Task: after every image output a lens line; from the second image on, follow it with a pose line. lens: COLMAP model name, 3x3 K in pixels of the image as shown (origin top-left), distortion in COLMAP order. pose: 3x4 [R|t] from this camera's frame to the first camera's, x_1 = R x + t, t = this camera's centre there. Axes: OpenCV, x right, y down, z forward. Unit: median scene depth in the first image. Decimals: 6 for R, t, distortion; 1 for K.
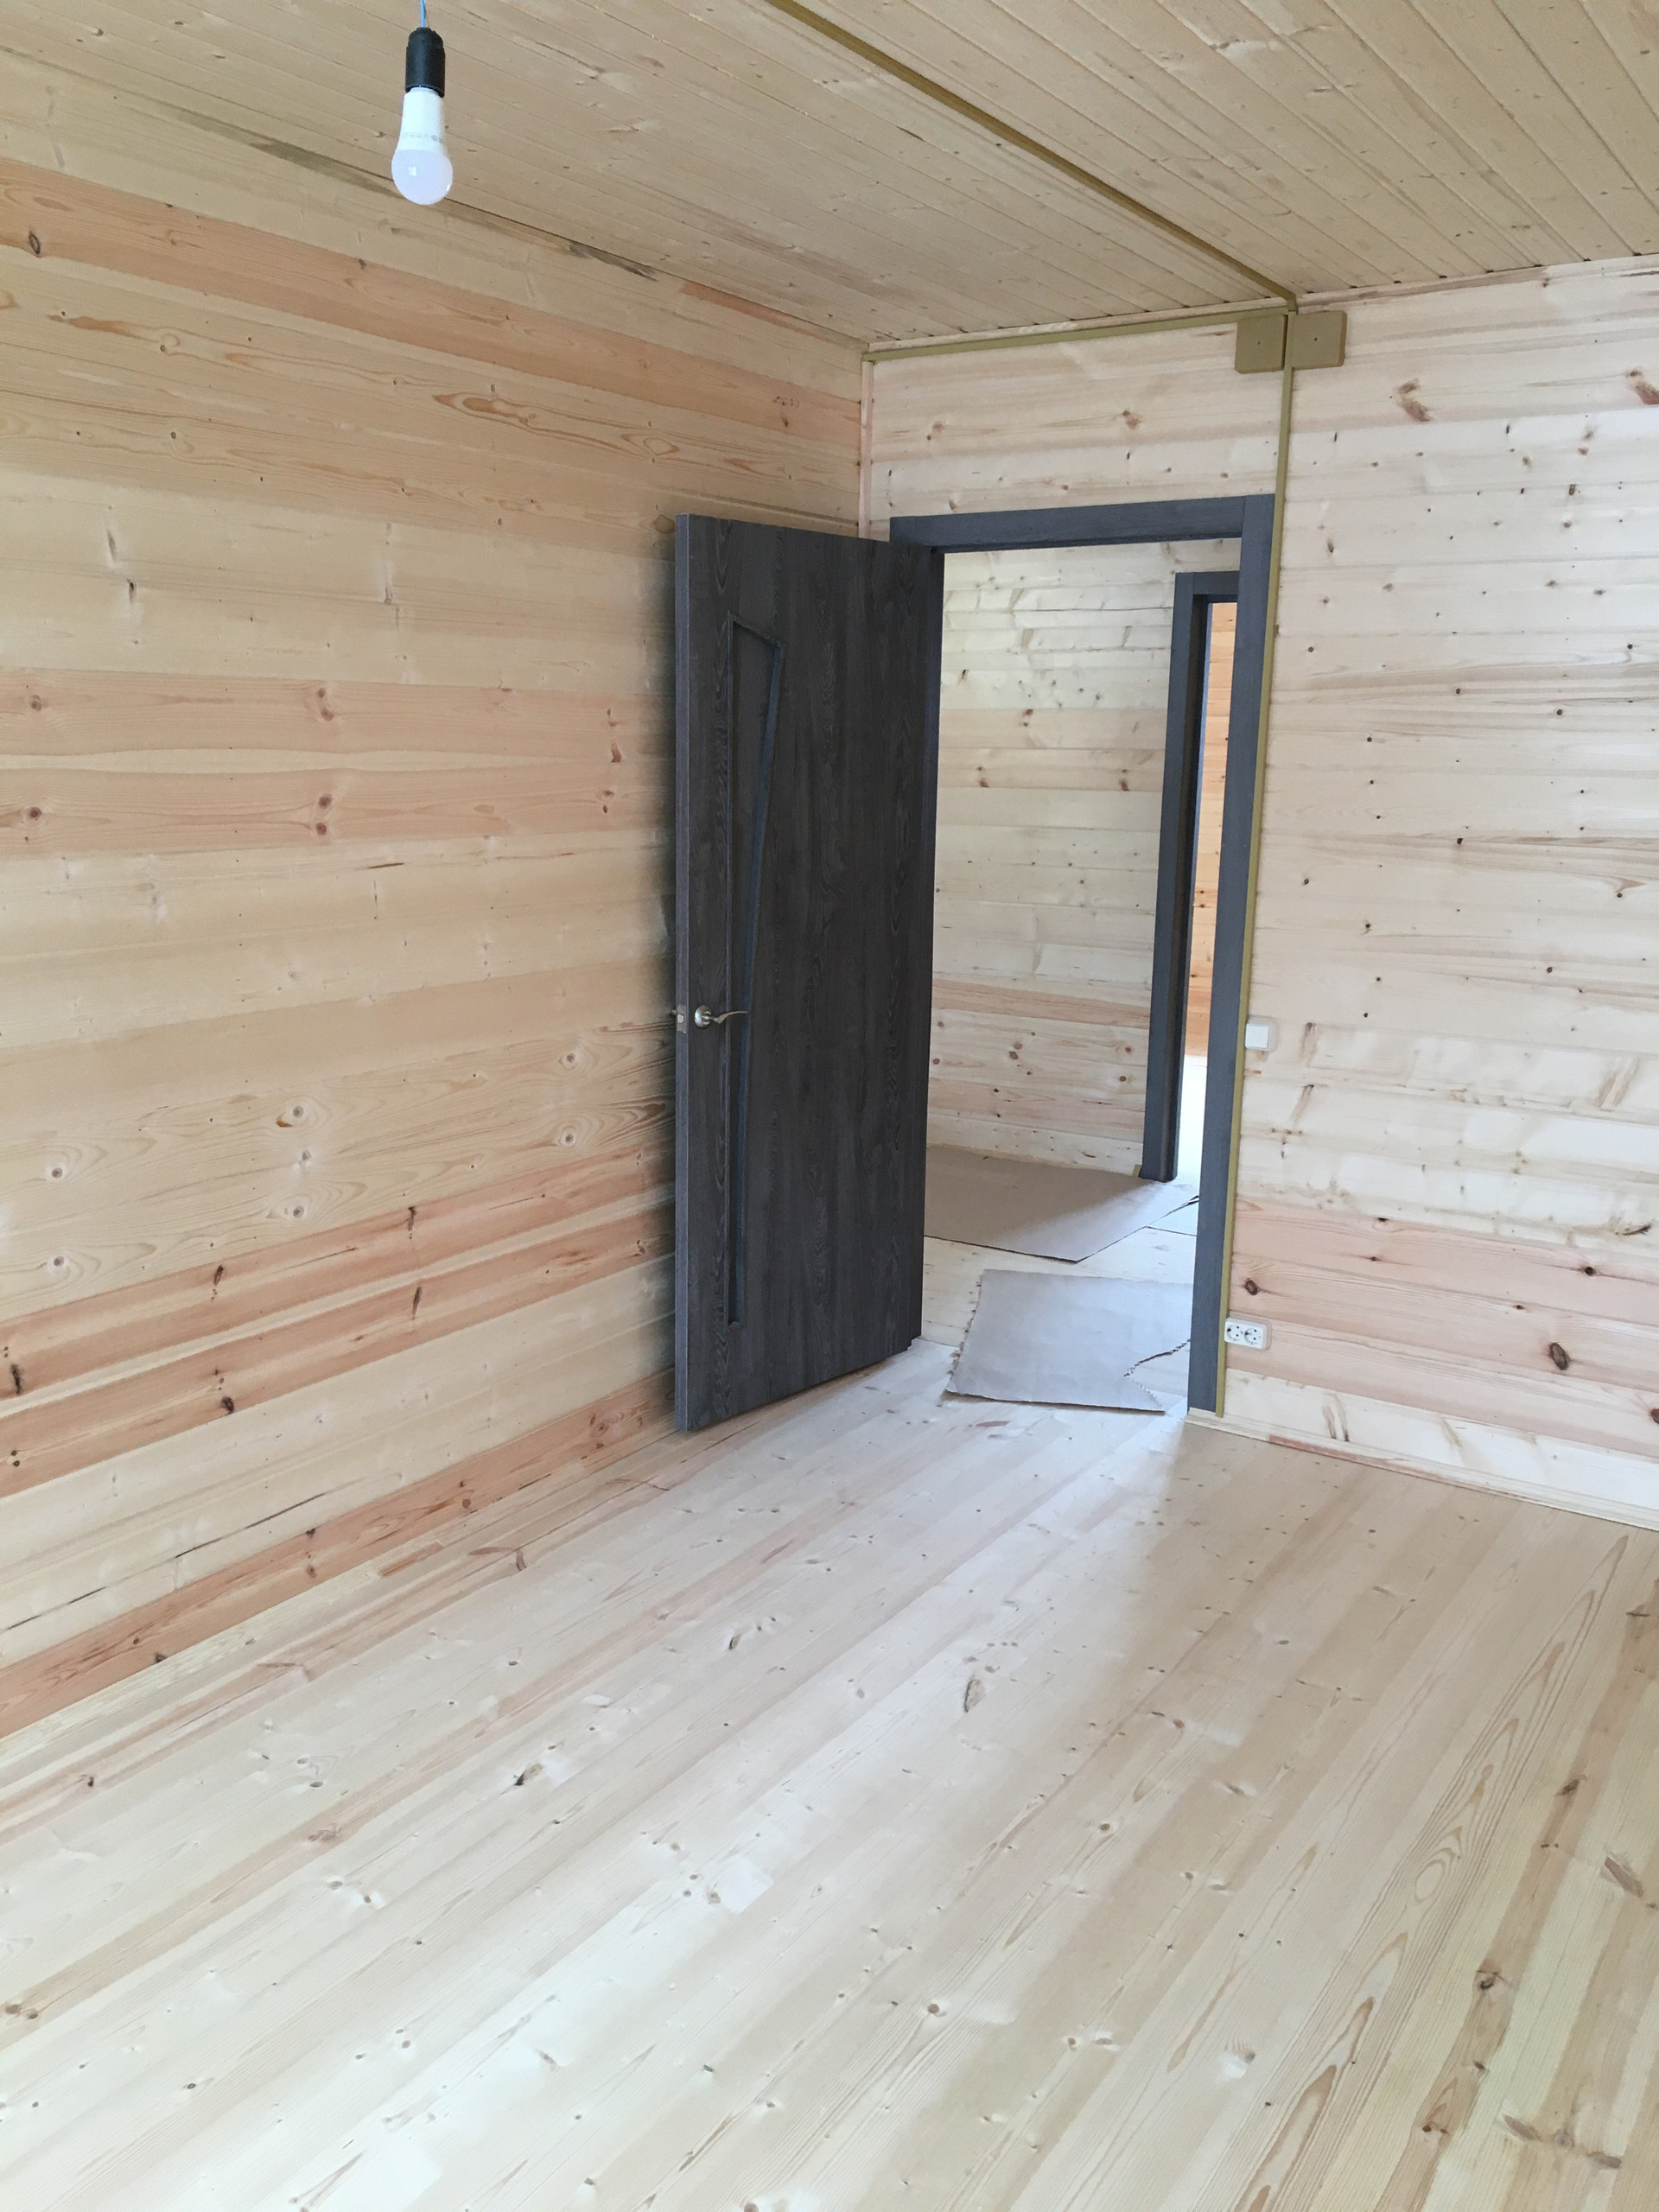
lens RADIAL K [[1855.2, 0, 829.8], [0, 1855.2, 1098.6], [0, 0, 1]] dist [0.081345, -0.105614]
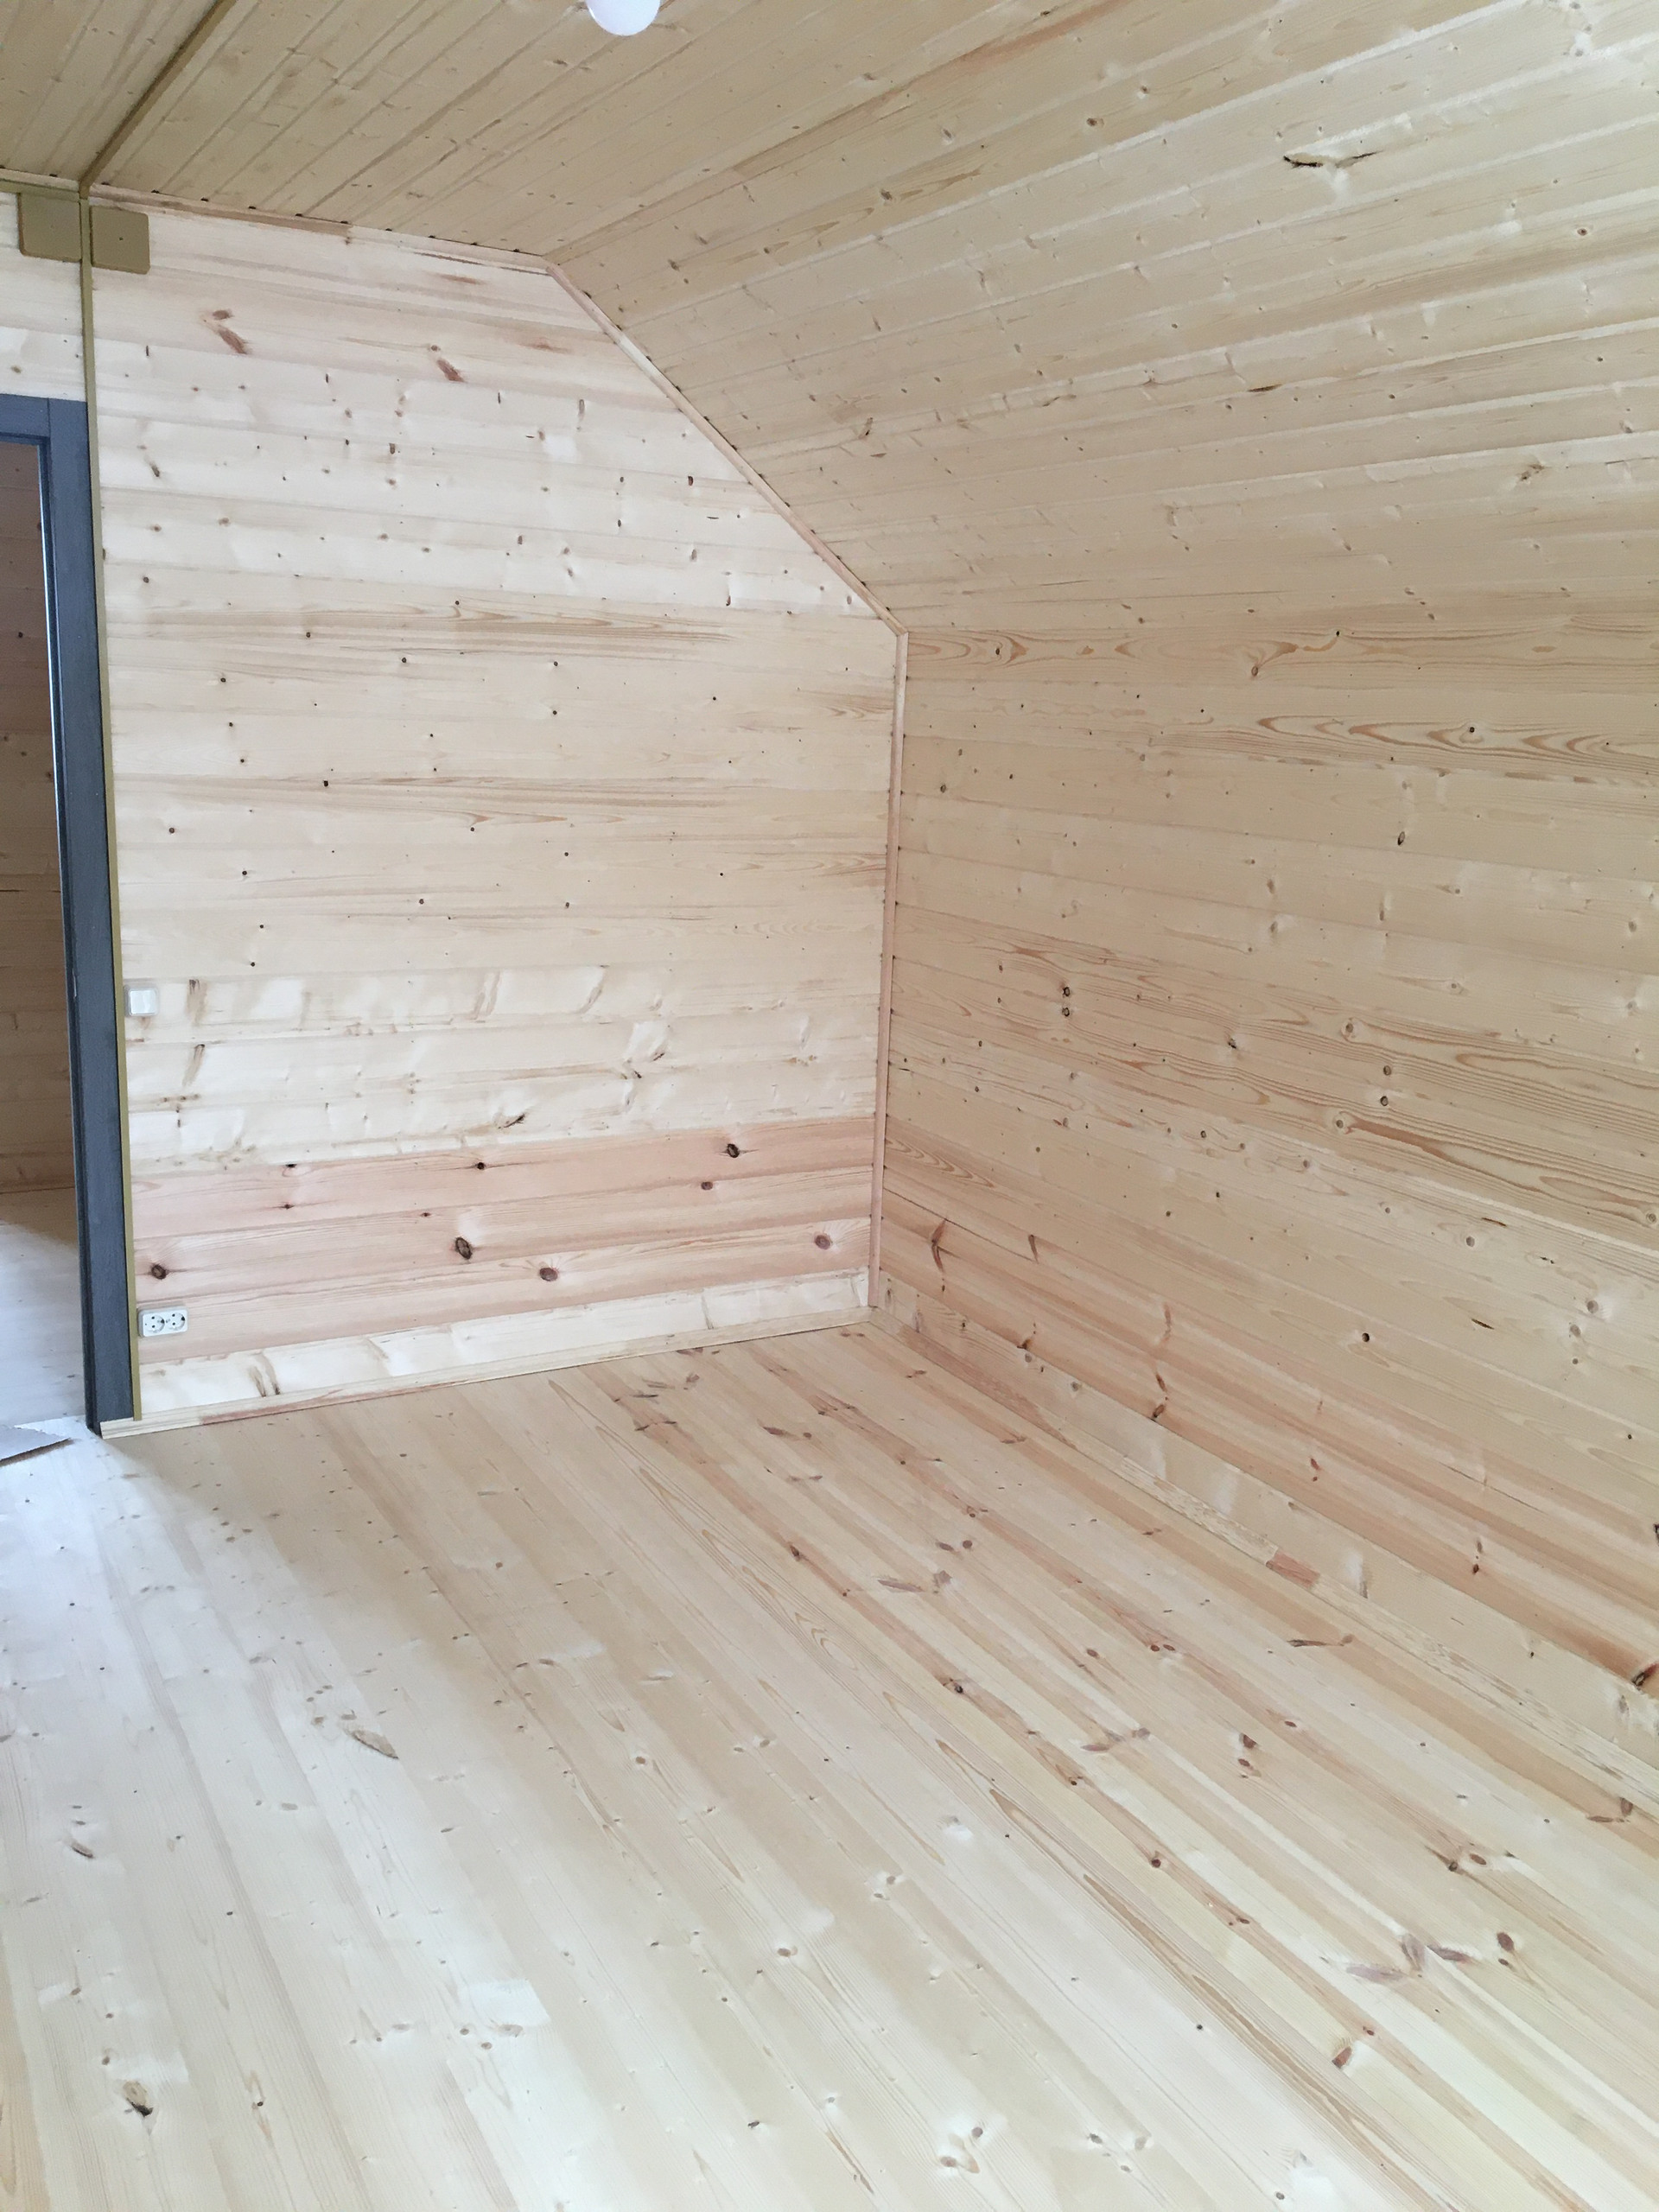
lens RADIAL K [[1855.2, 0, 829.8], [0, 1855.2, 1098.6], [0, 0, 1]] dist [0.081345, -0.105614]
pose [[0.460765, -0.184114, 0.868215, -0.465027], [0.142828, 0.980878, 0.132206, -0.065968], [-0.875954, 0.063089, 0.478251, 0.289351]]
